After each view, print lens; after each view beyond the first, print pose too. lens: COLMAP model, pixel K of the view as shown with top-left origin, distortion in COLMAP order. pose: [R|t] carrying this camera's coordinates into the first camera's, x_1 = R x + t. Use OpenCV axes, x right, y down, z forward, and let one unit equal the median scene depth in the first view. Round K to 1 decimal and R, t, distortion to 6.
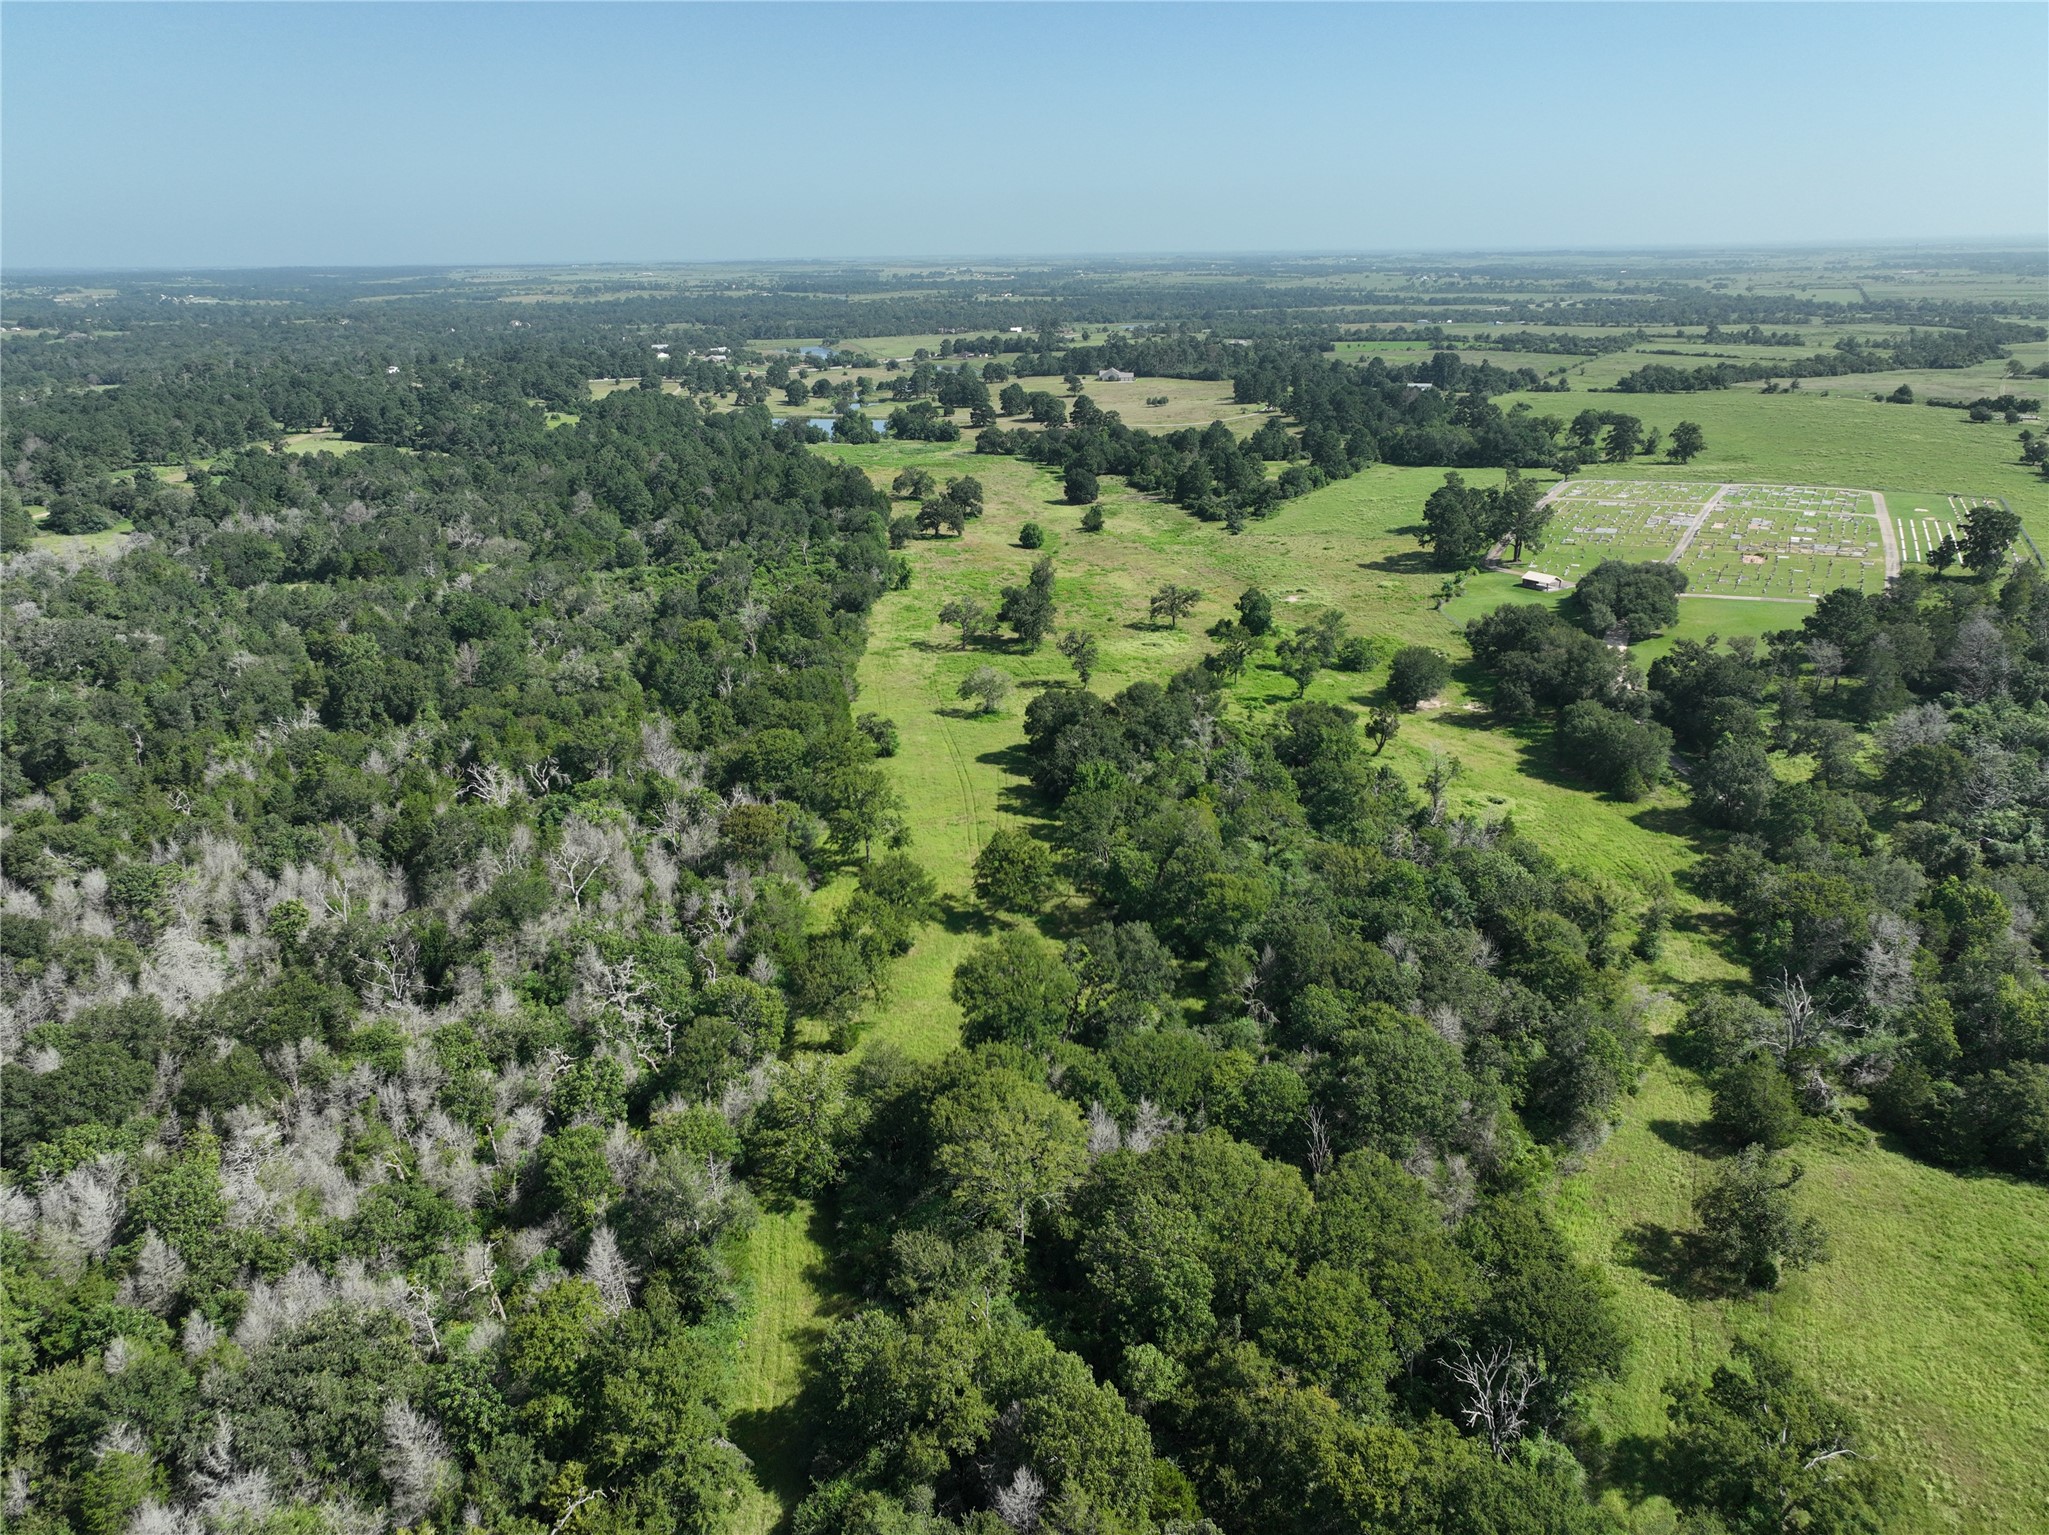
lens RADIAL K [[1422.6, 0, 1024.5], [0, 1422.6, 767.5], [0, 0, 1]] dist [0.029577, -0.002059]
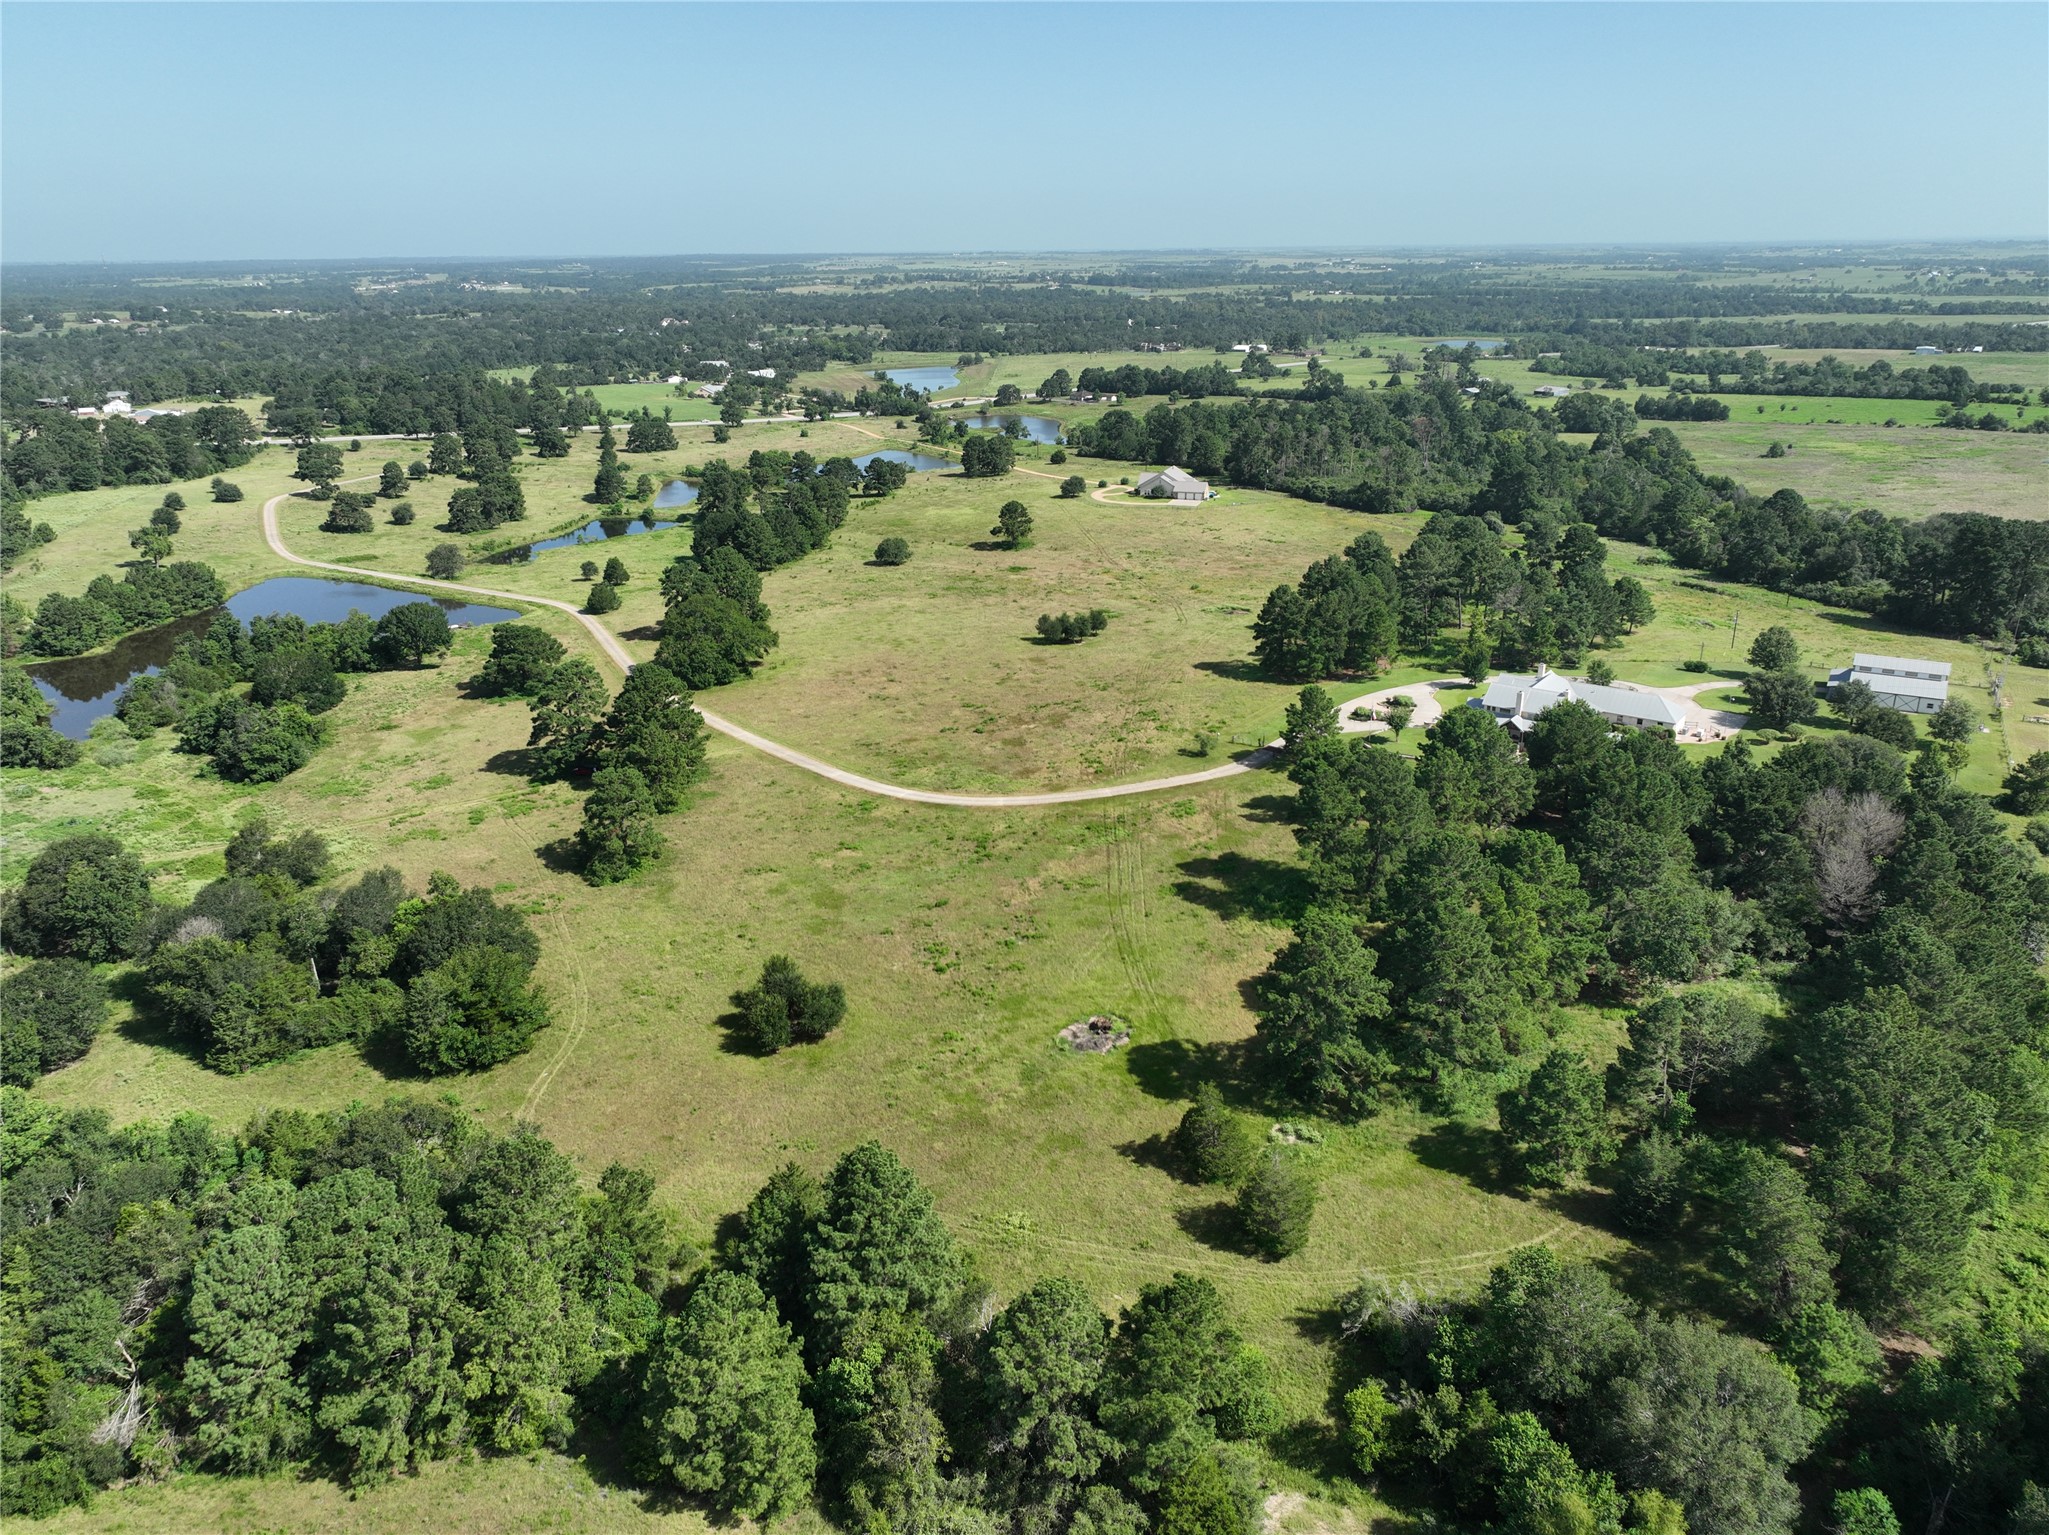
lens RADIAL K [[1501.3, 0, 1024.5], [0, 1501.3, 767.5], [0, 0, 1]] dist [-0.000116, 0.064216]
pose [[0.967039, 0.091140, -0.237757, 0.048773], [-0.093516, 0.995617, 0.001291, -0.062178], [0.236832, 0.020986, 0.971324, 0.179667]]
